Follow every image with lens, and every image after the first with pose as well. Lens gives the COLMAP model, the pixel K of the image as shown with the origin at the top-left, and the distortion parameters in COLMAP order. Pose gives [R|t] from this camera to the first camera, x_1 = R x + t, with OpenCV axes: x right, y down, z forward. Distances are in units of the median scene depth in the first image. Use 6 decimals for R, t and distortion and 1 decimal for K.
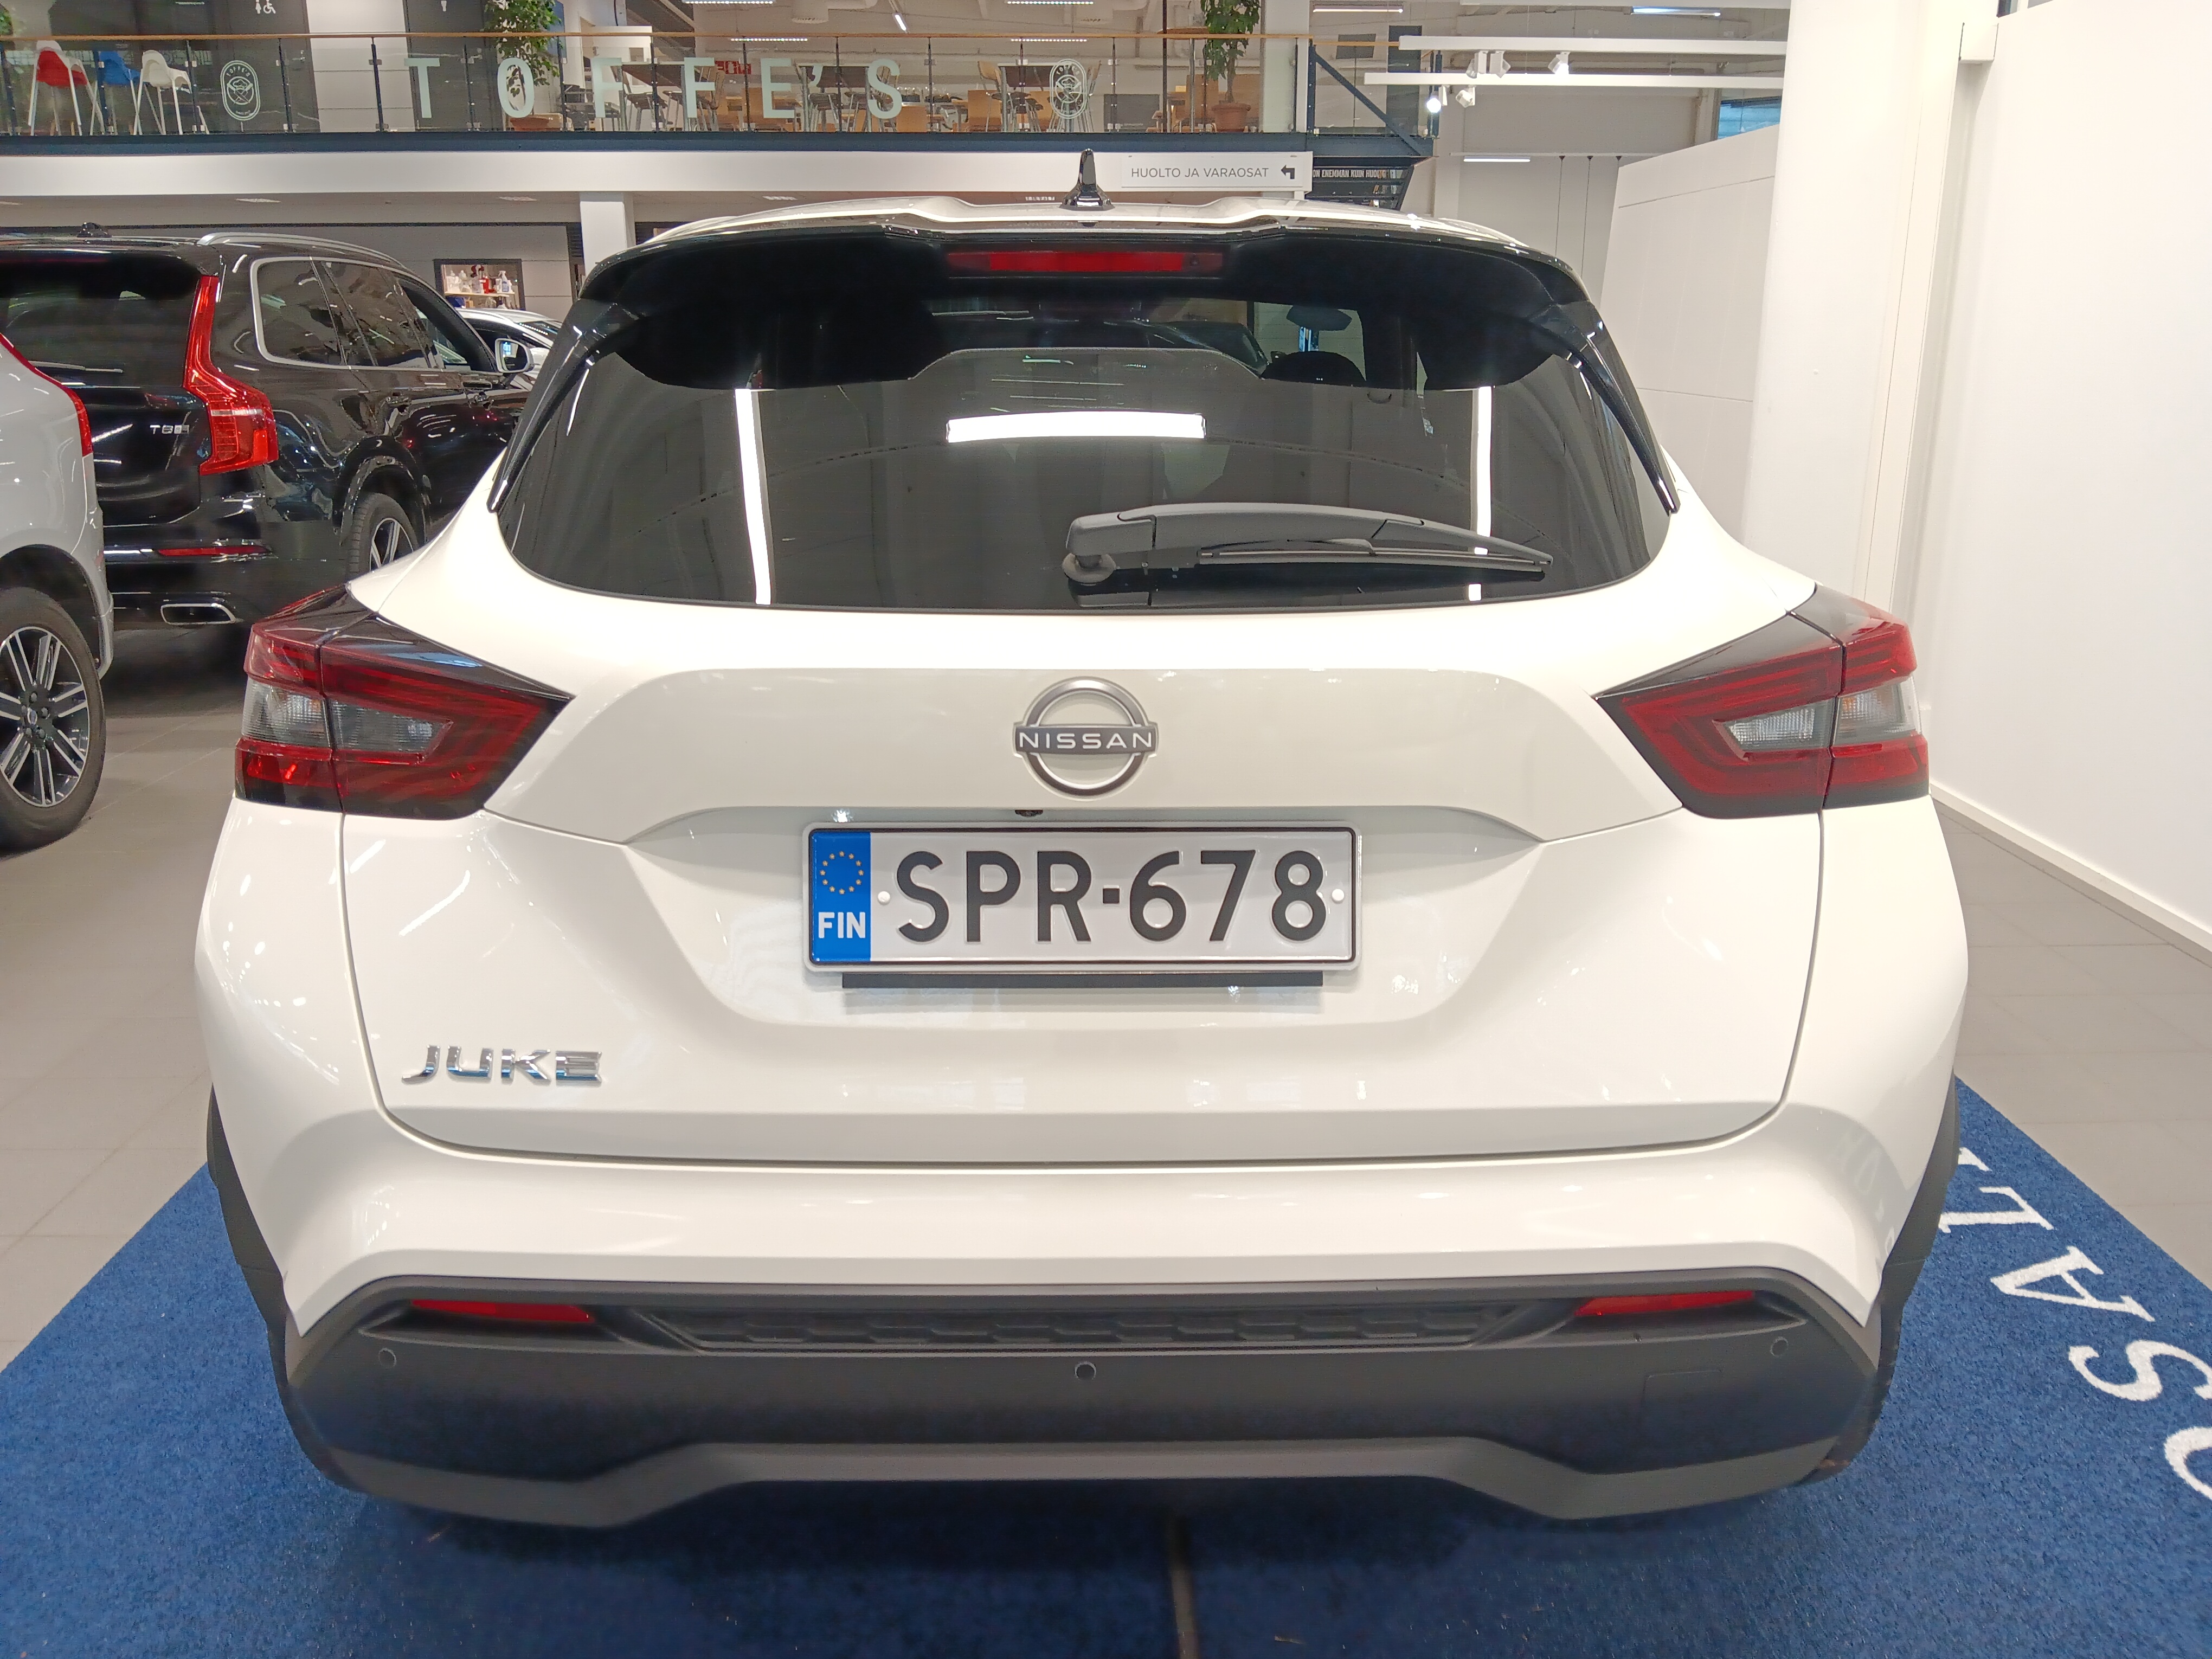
lens RADIAL K [[1724.0, 0, 1100.4], [0, 1724.0, 831.0], [0, 0, 1]] dist [0.040598, -0.077597]
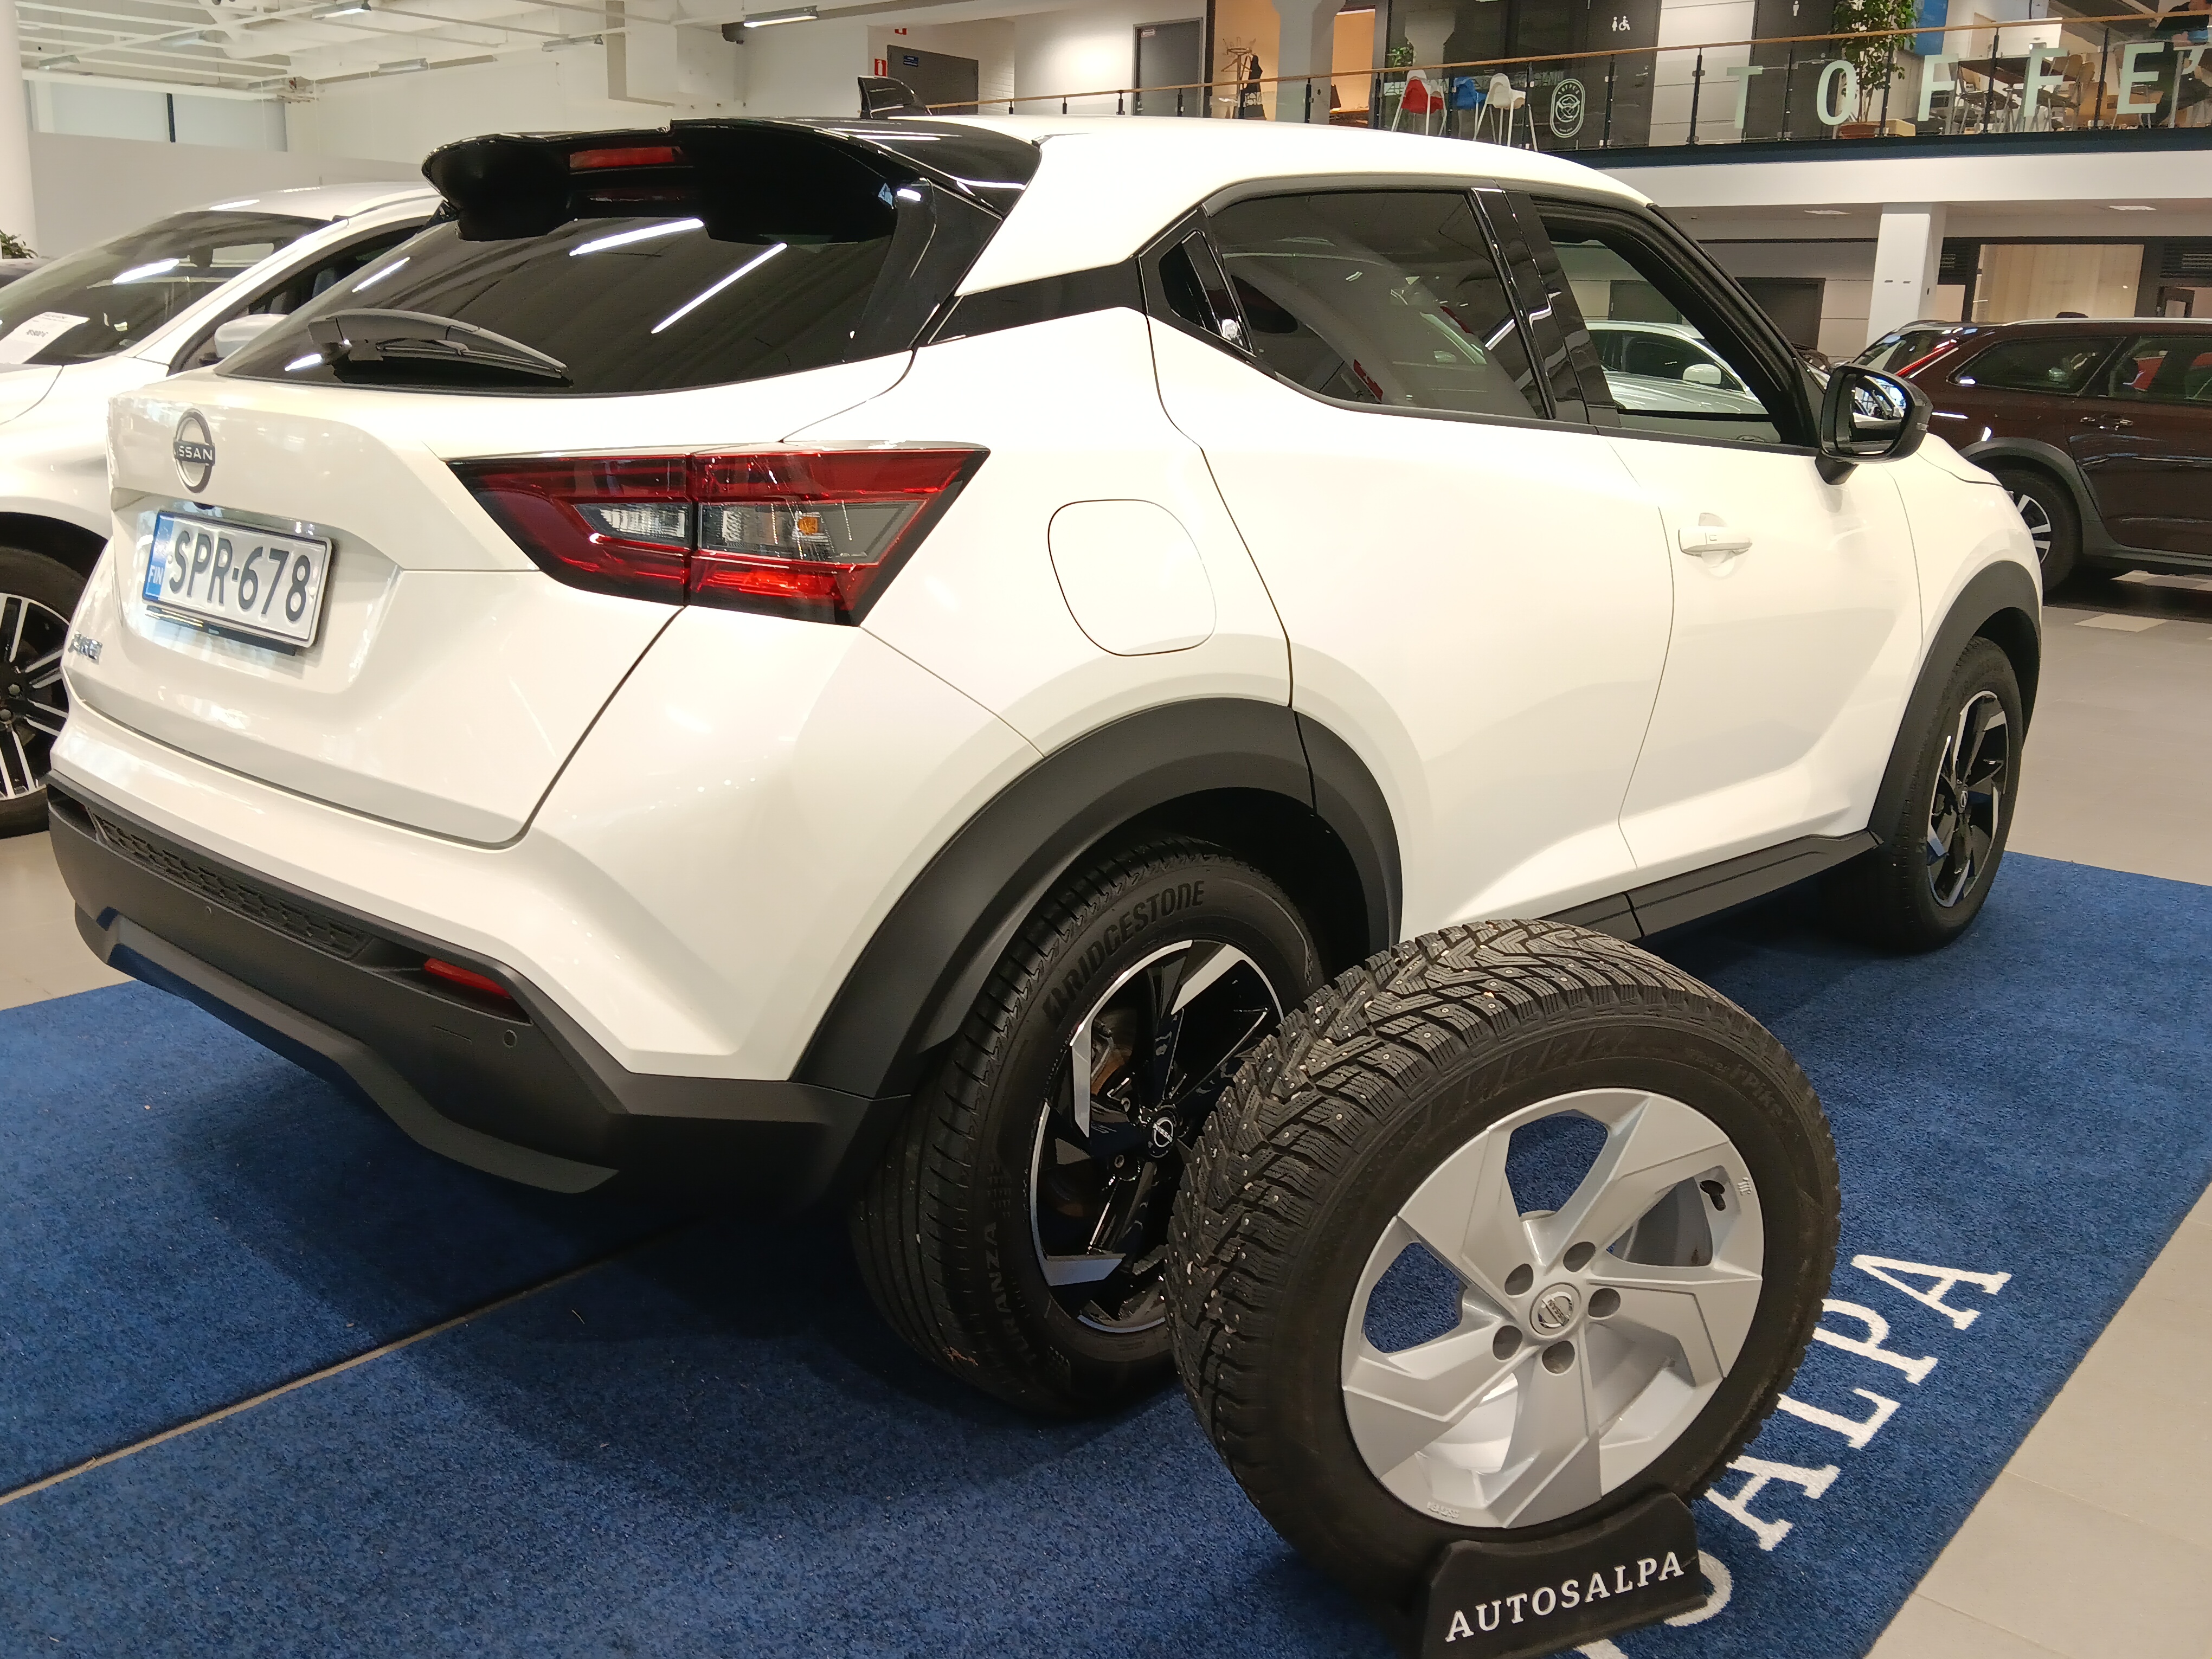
lens RADIAL K [[1929.6, 0, 1096.7], [0, 1929.6, 830.5], [0, 0, 1]] dist [0.033237, -0.075228]
pose [[0.737620, 0.192442, -0.647212, 0.669264], [-0.223128, 0.974148, 0.035357, 0.012177], [0.637284, 0.118331, 0.761490, 0.110298]]
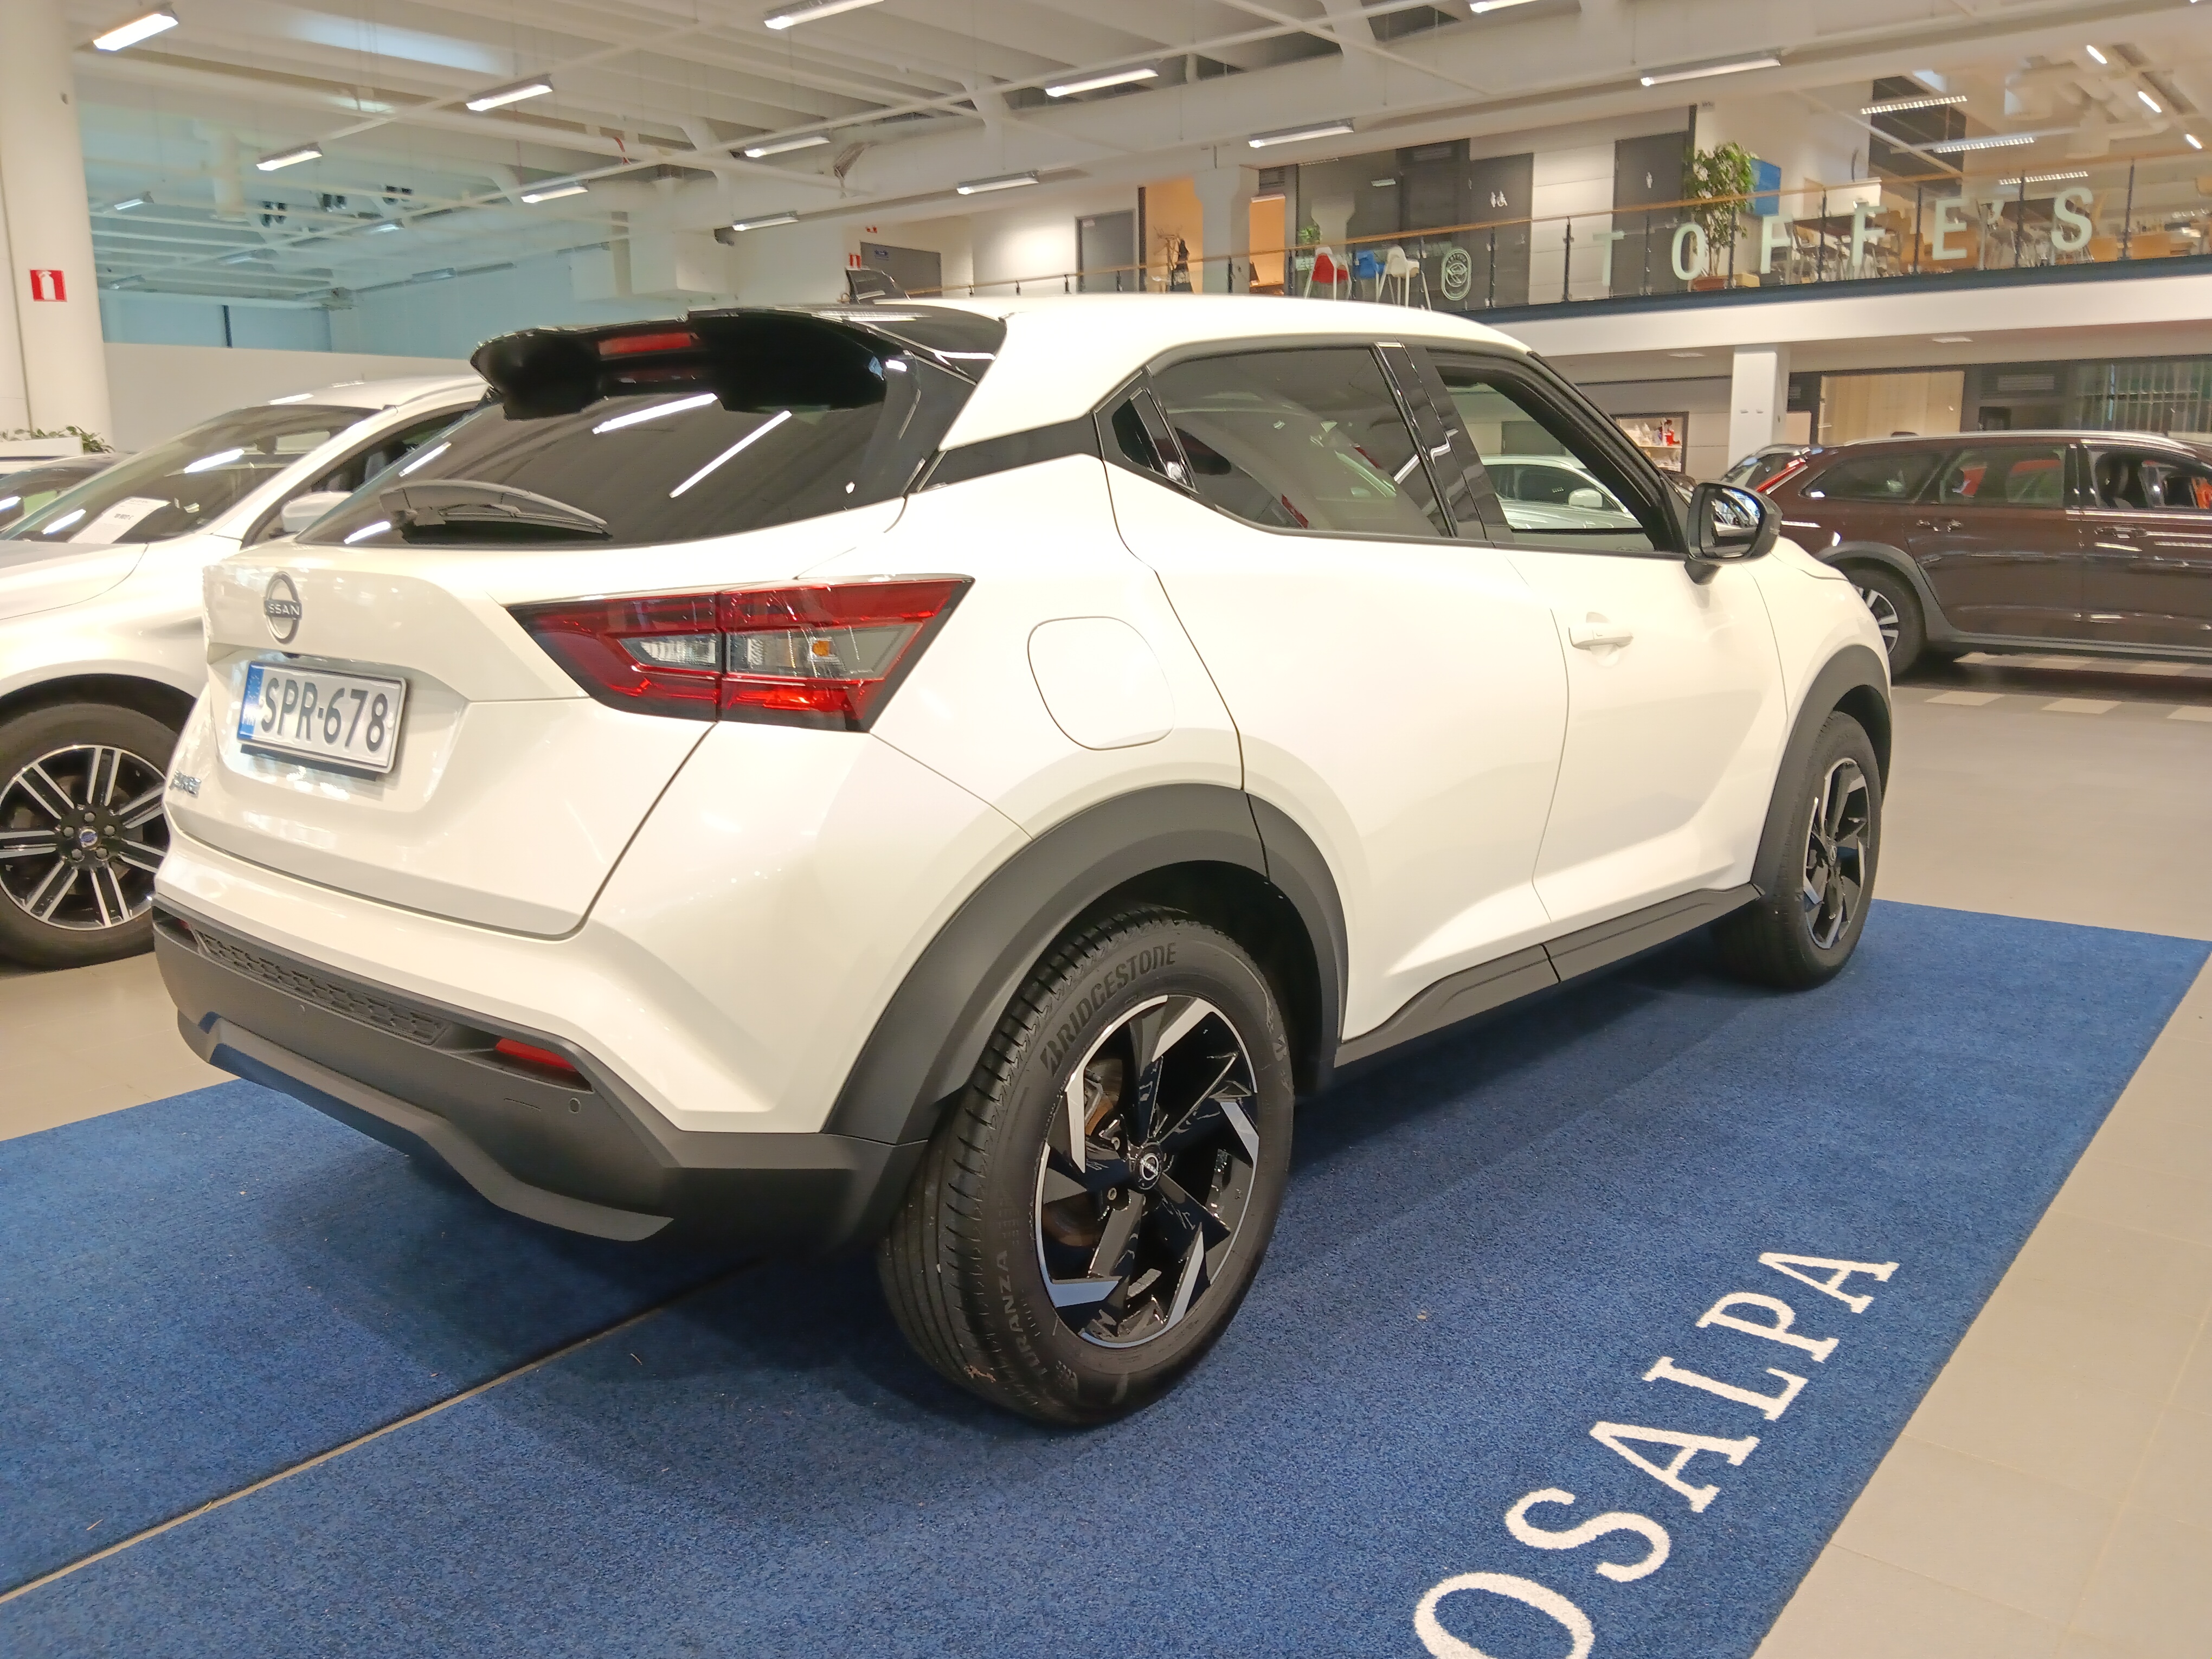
lens RADIAL K [[1724.0, 0, 1100.4], [0, 1724.0, 831.0], [0, 0, 1]] dist [0.040598, -0.077597]
pose [[0.755752, 0.125623, -0.642695, 0.680572], [-0.180832, 0.983301, -0.020444, 0.020068], [0.629395, 0.131671, 0.765849, 0.094590]]
